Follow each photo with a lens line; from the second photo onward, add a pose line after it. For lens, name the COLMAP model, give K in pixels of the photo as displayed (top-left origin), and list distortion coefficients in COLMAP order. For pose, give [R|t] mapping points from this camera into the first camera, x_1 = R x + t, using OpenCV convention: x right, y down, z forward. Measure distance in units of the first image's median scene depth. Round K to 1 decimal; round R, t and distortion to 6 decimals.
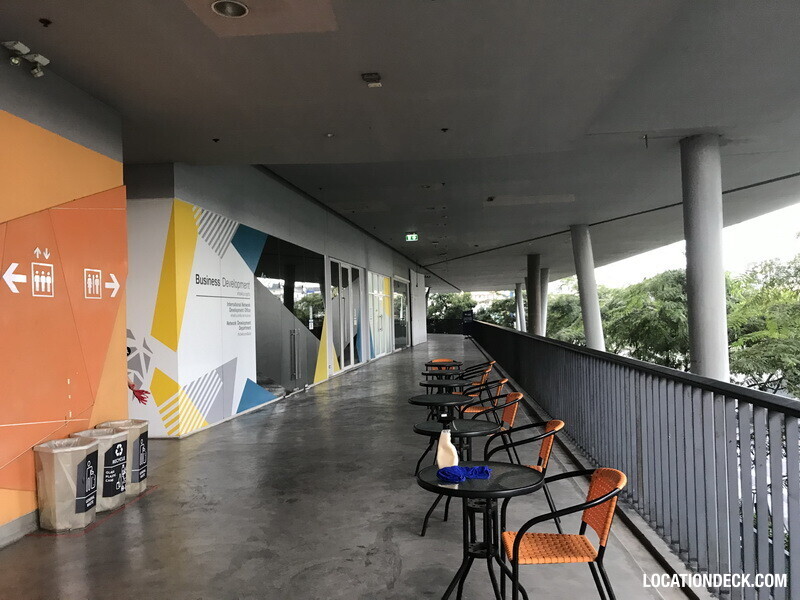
lens RADIAL K [[651.6, 0, 396.1], [0, 651.6, 301.5], [0, 0, 1]] dist [0.055005, -0.082065]
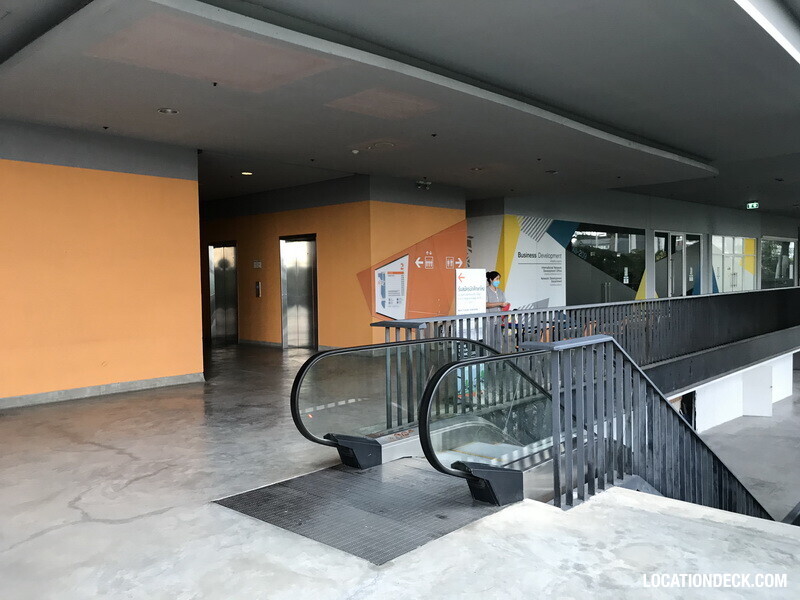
lens RADIAL K [[651.6, 0, 396.1], [0, 651.6, 301.5], [0, 0, 1]] dist [0.055005, -0.082065]
pose [[0.776263, 0.033925, -0.629496, 0.550760], [0.010641, 0.997704, 0.066891, -0.026952], [0.630320, -0.058624, 0.774119, -0.623171]]
